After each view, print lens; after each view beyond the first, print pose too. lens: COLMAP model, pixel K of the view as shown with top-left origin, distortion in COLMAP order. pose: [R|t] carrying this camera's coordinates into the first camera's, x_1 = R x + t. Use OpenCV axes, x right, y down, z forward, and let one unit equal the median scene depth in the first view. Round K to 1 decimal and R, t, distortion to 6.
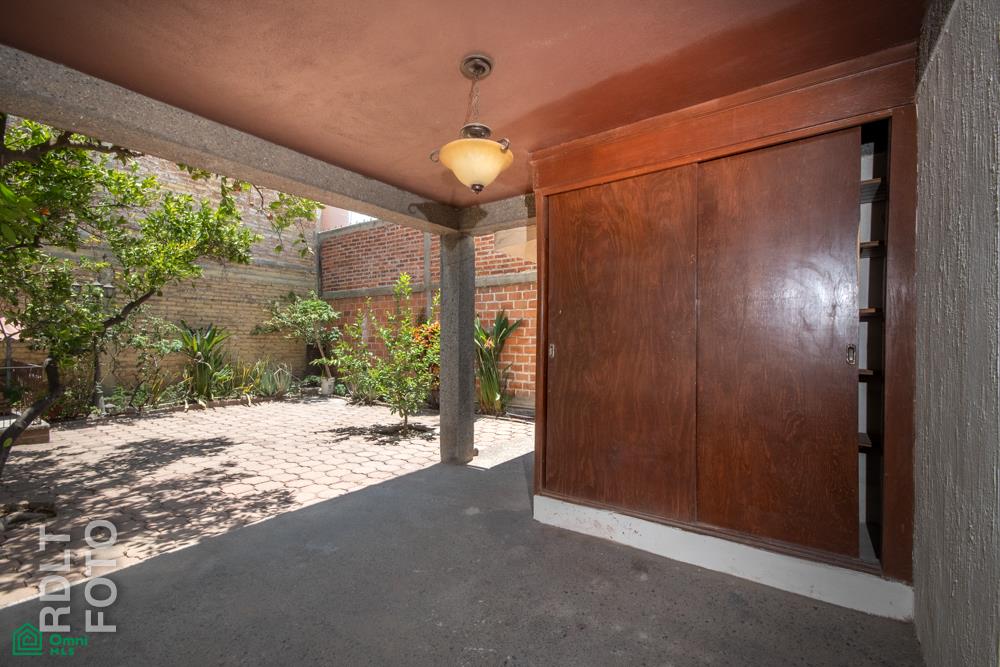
lens RADIAL K [[434.3, 0, 500.0], [0, 434.3, 339.3], [0, 0, 1]] dist [0.035298, -0.010458]
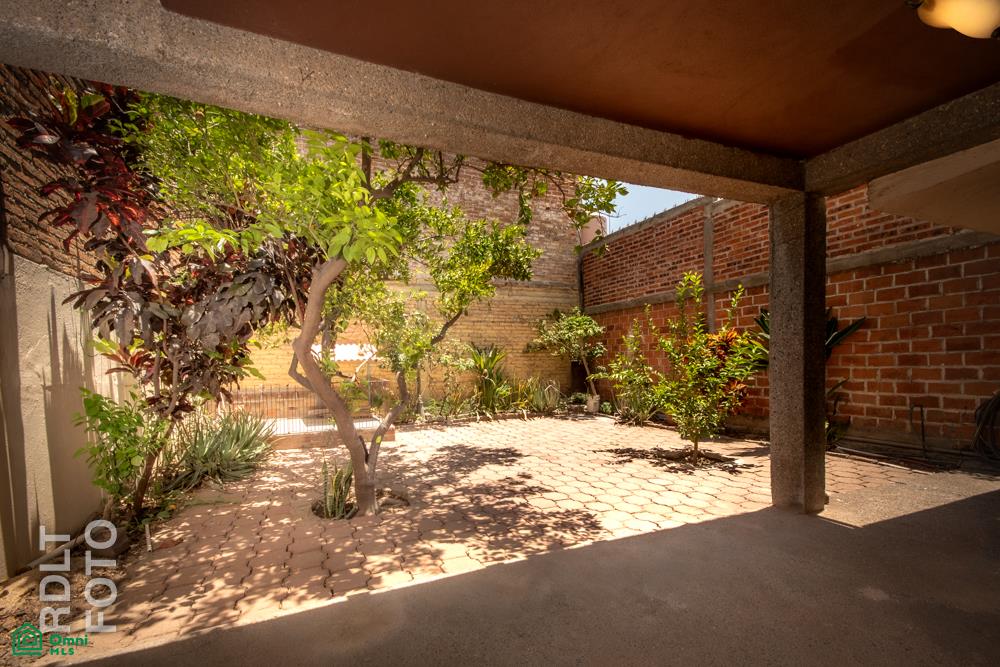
lens RADIAL K [[448.2, 0, 499.9], [0, 448.2, 374.7], [0, 0, 1]] dist [0.019018, 0.000401]
pose [[0.860500, -0.005268, -0.509423, -0.138421], [0.023347, 0.999304, 0.029103, 0.018378], [0.508915, -0.036937, 0.860024, 0.086120]]
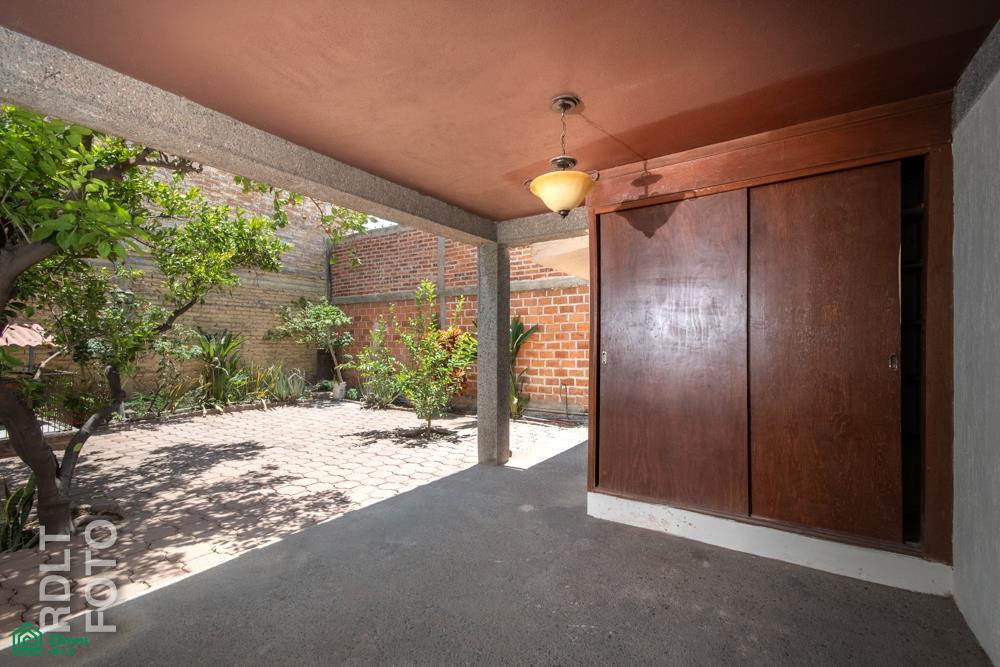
lens RADIAL K [[434.3, 0, 500.0], [0, 434.3, 339.3], [0, 0, 1]] dist [0.035298, -0.010458]
pose [[0.999576, -0.001619, 0.029059, -0.111199], [0.001822, 0.999974, -0.006965, -0.007864], [-0.029047, 0.007015, 0.999553, -0.046289]]
